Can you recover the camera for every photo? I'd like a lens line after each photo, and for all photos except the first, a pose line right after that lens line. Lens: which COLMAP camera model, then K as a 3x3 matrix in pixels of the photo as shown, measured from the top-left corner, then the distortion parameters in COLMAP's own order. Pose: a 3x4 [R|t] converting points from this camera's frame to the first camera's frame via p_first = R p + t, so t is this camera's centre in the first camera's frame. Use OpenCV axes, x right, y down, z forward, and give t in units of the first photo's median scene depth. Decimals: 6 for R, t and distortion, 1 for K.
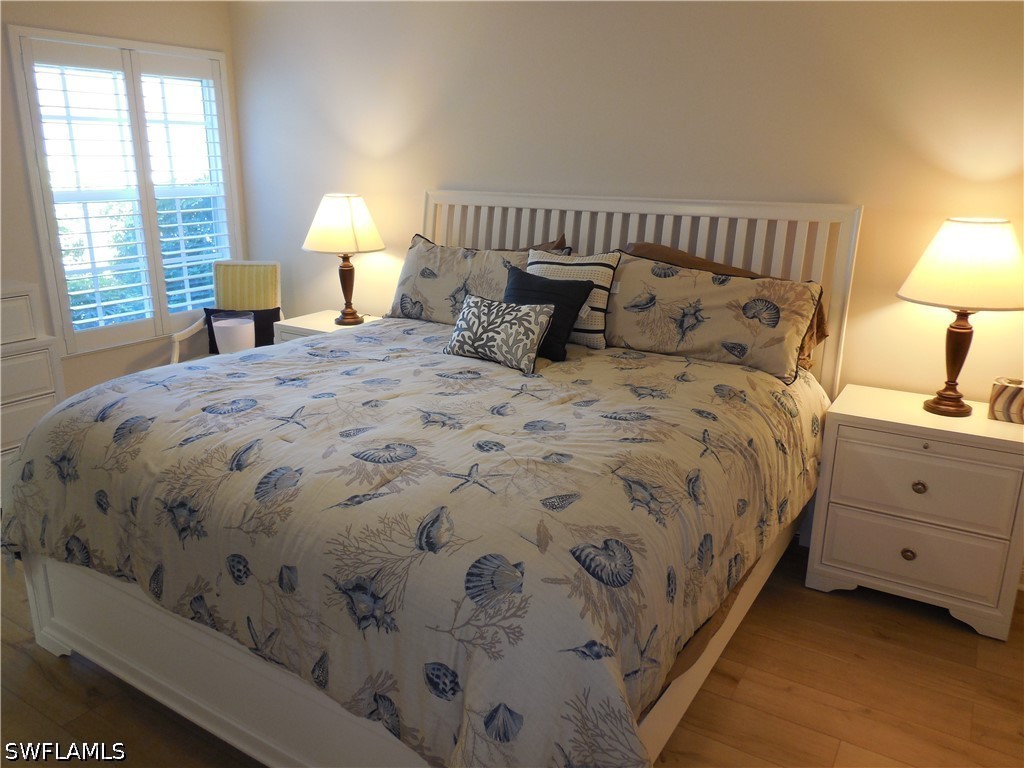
lens RADIAL K [[777.6, 0, 513.9], [0, 777.6, 379.0], [0, 0, 1]] dist [-0.003433, -0.001841]
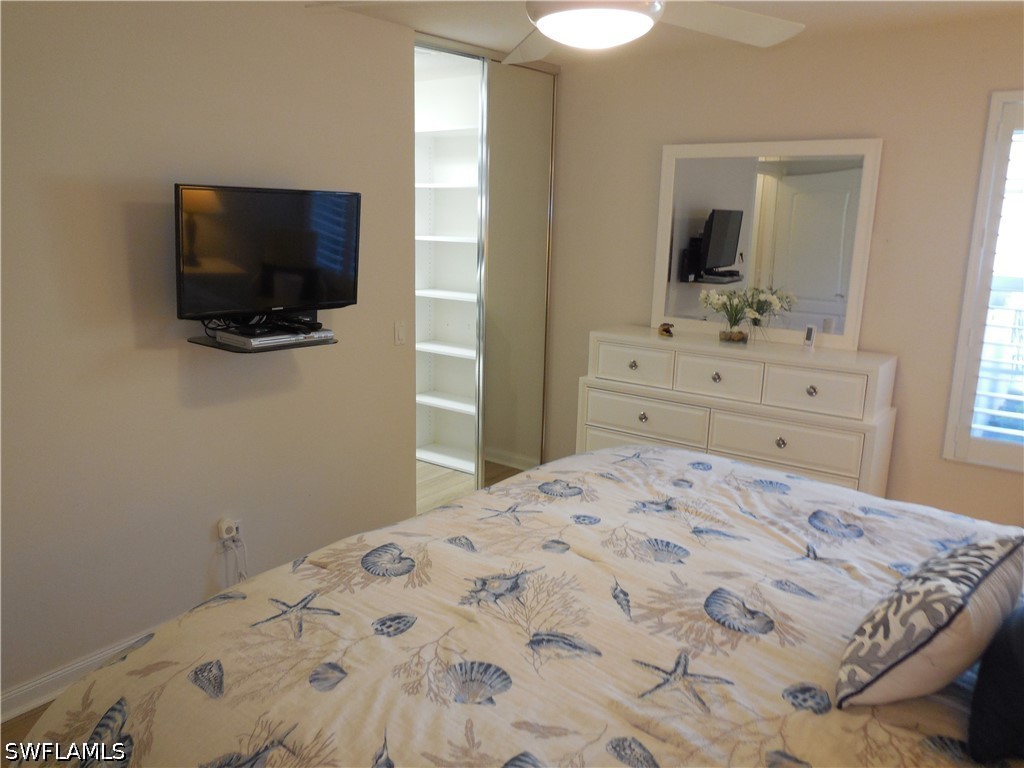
lens RADIAL K [[777.6, 0, 513.9], [0, 777.6, 379.0], [0, 0, 1]] dist [-0.003433, -0.001841]
pose [[-0.094874, 0.190981, -0.976998, 0.543817], [-0.294838, 0.932002, 0.210816, -0.272467], [0.950826, 0.308057, -0.032114, 0.934685]]
